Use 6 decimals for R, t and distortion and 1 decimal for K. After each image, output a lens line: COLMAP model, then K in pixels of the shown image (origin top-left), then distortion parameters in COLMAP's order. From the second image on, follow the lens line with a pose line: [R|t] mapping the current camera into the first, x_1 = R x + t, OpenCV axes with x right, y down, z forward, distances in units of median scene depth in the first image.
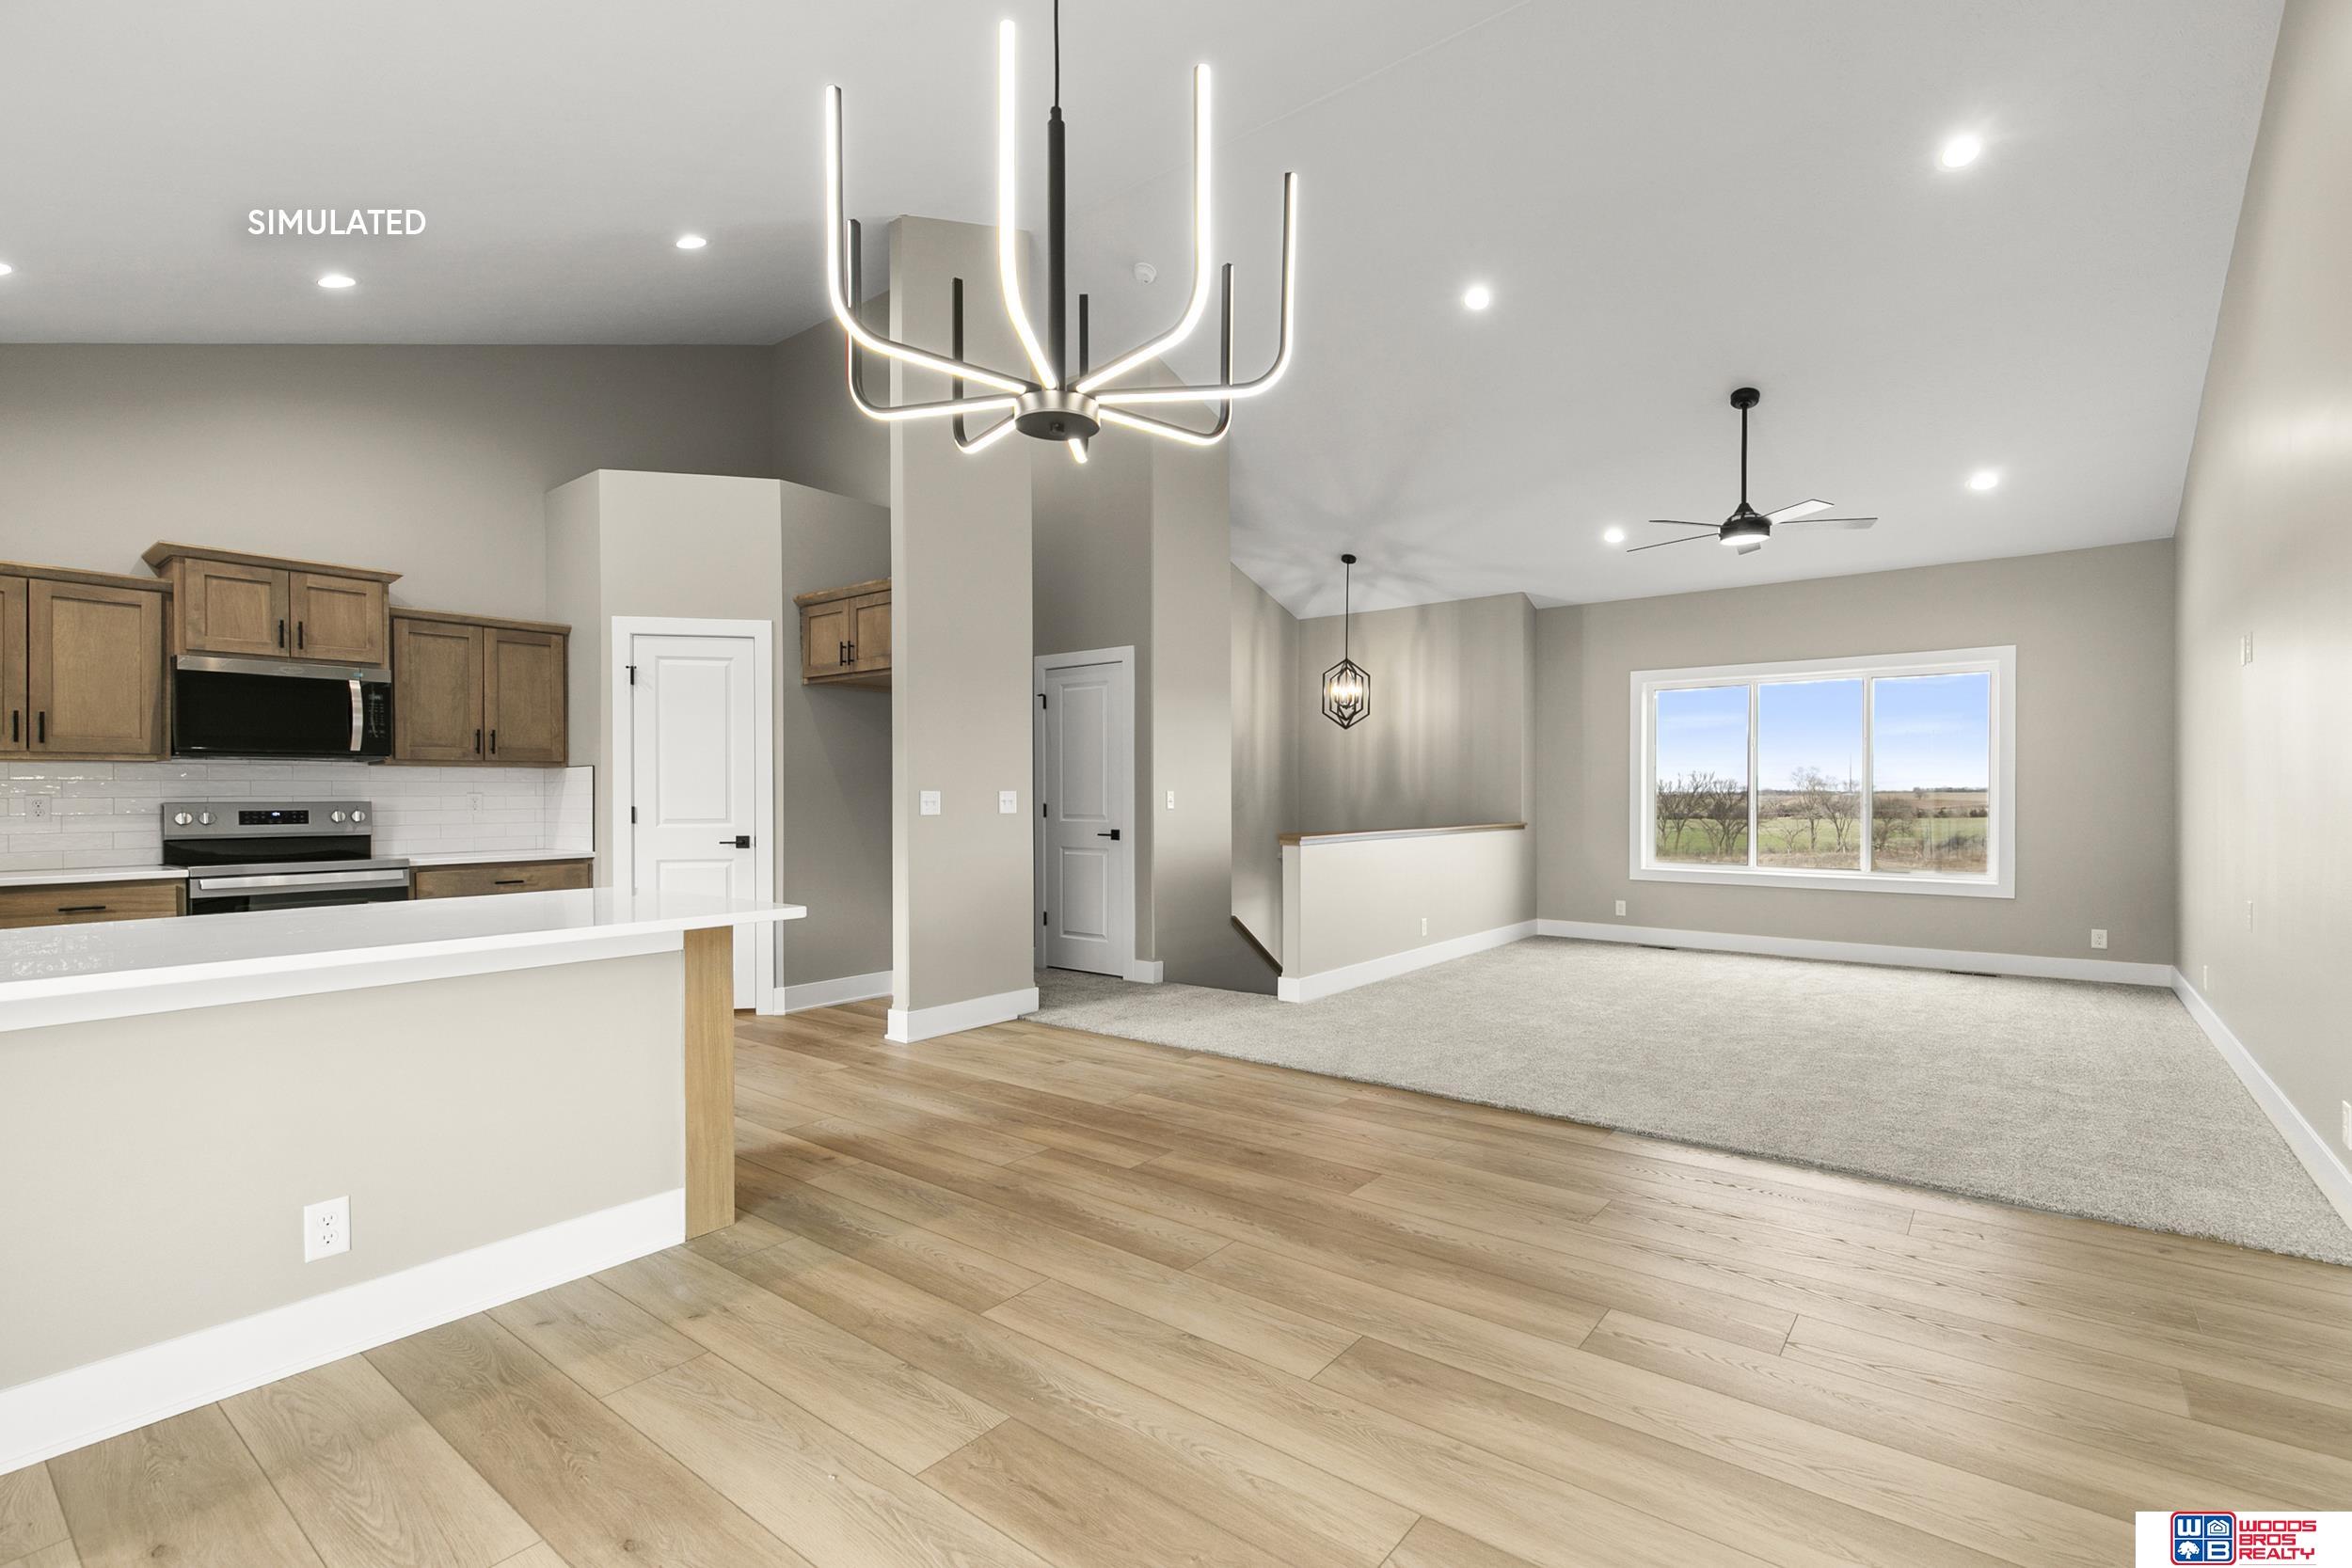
lens RADIAL K [[1075.9, 0, 1190.4], [0, 1075.9, 789.3], [0, 0, 1]] dist [0.010649, -0.000119]
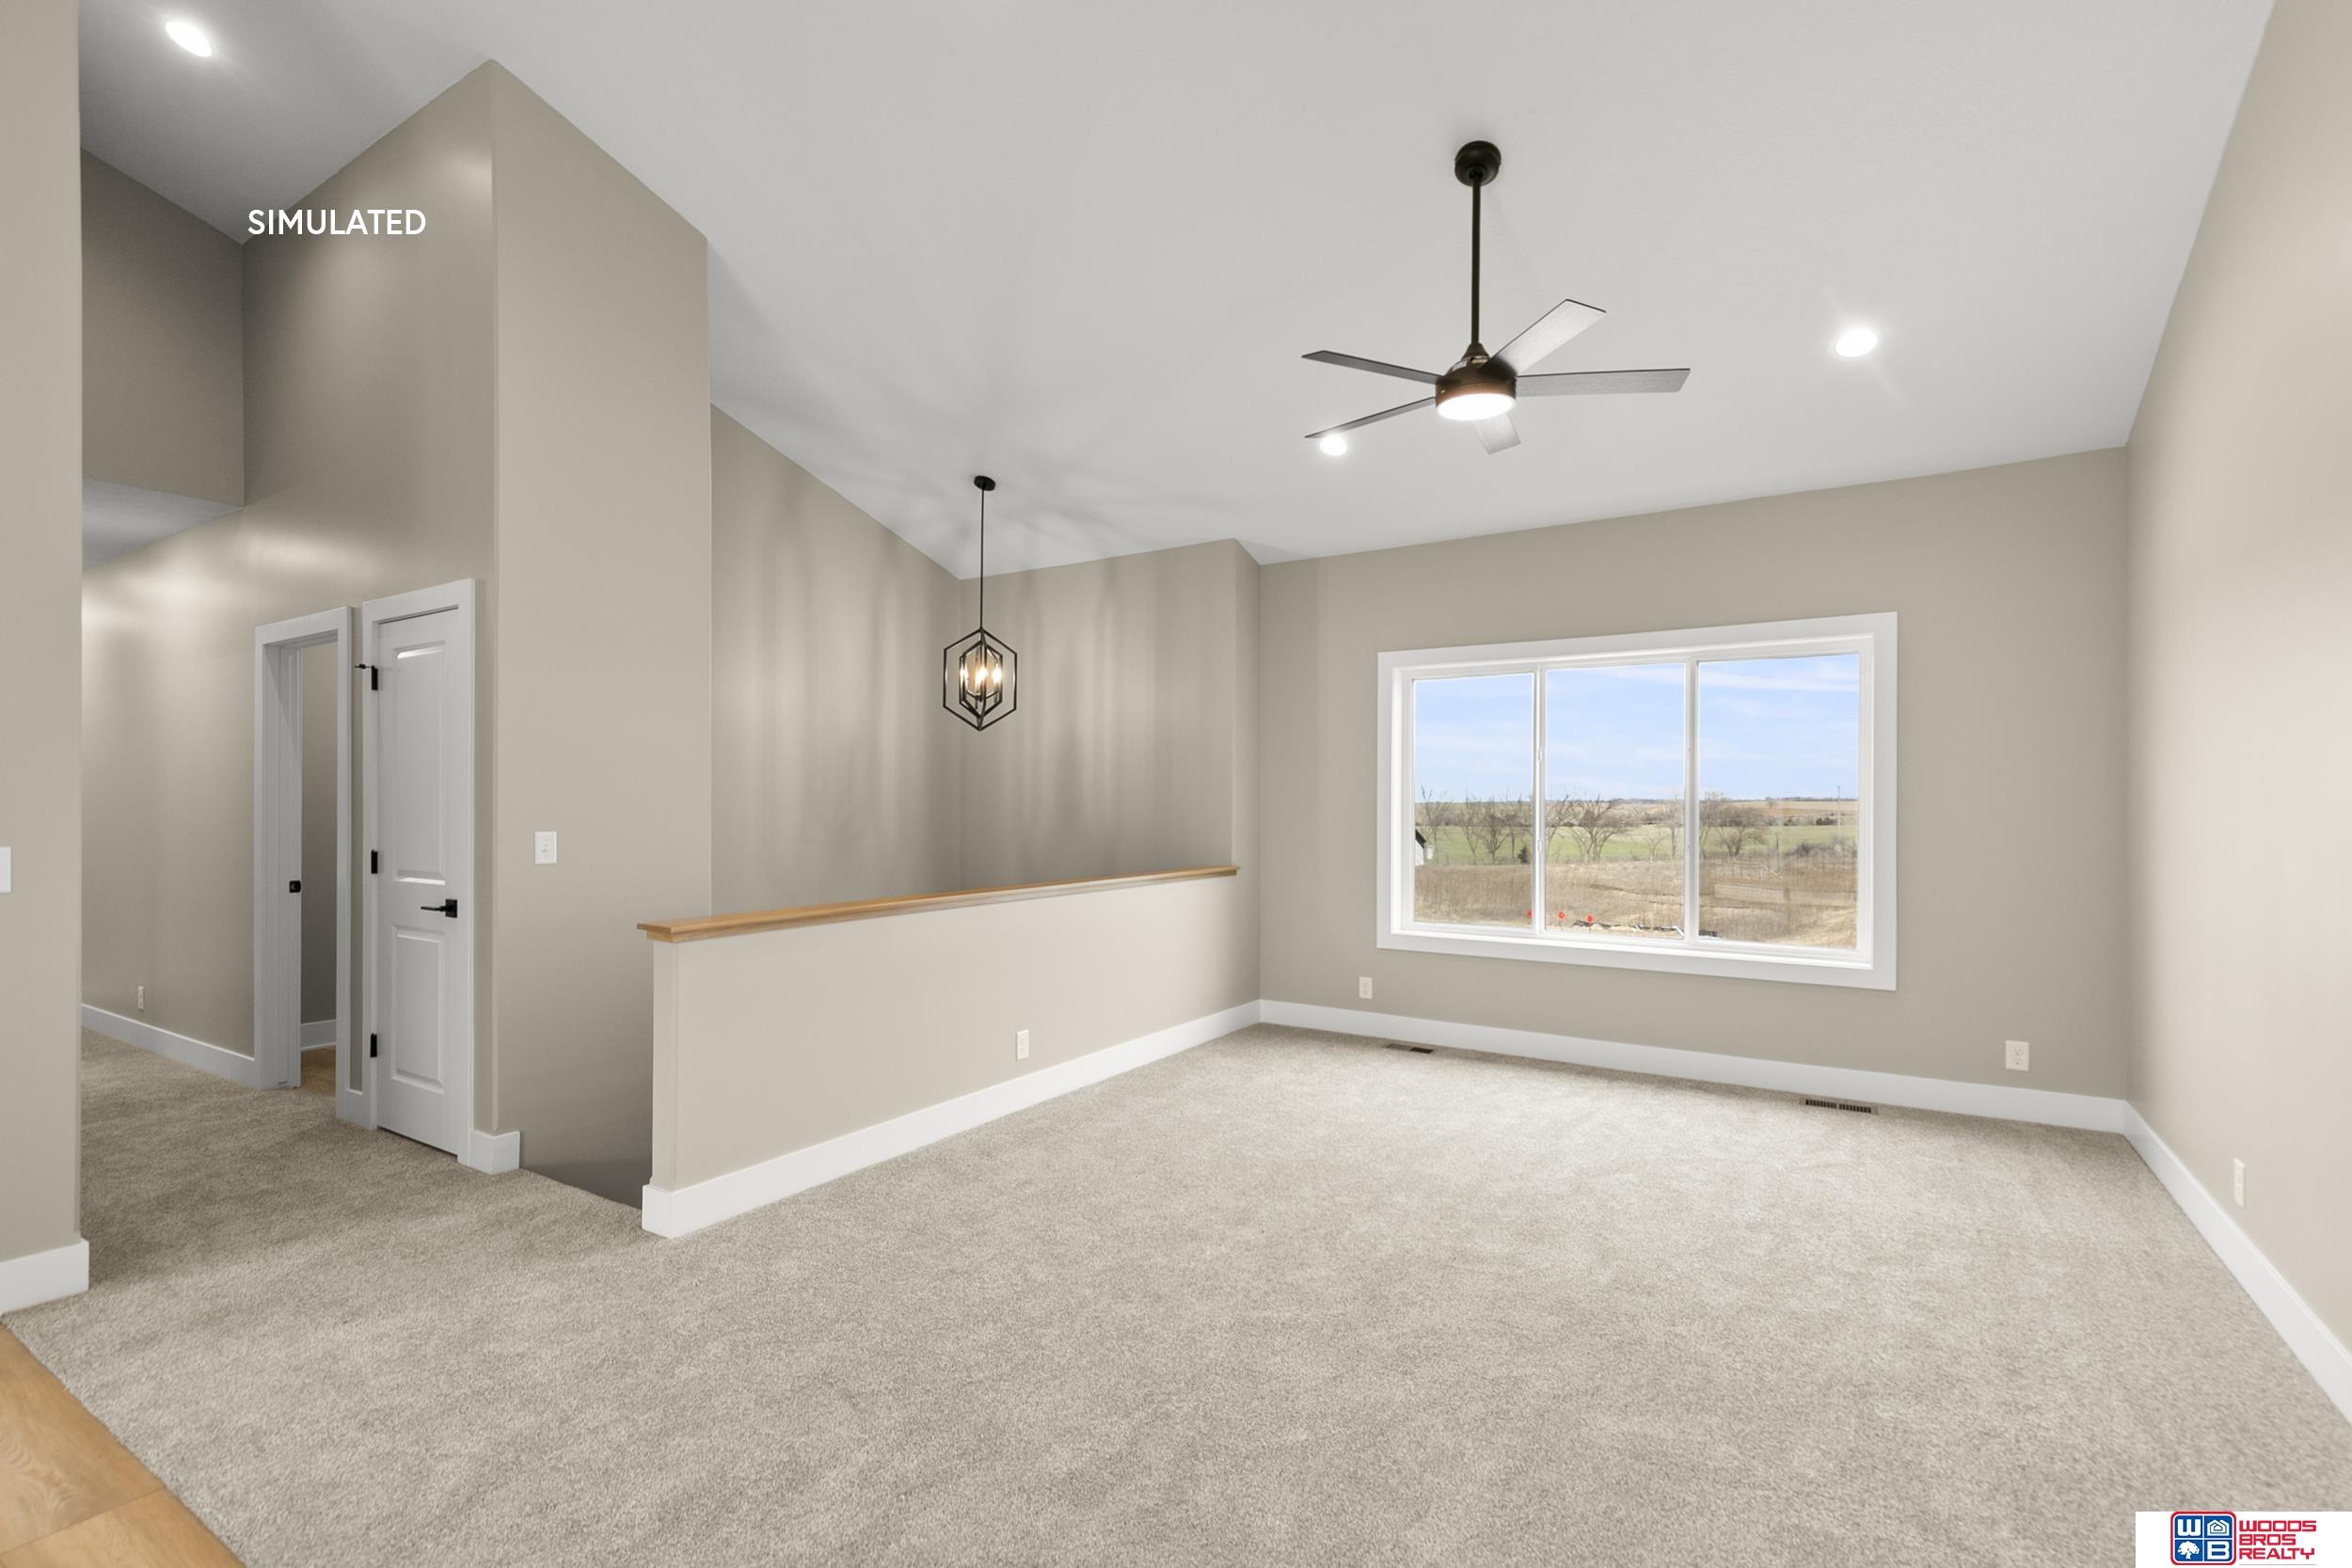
lens RADIAL K [[1075.9, 0, 1190.4], [0, 1075.9, 789.3], [0, 0, 1]] dist [0.010649, -0.000119]
pose [[0.994963, 0.002834, 0.100207, 0.214172], [-0.002143, 0.999973, -0.006999, -0.014525], [-0.100224, 0.006749, 0.994942, 0.311008]]
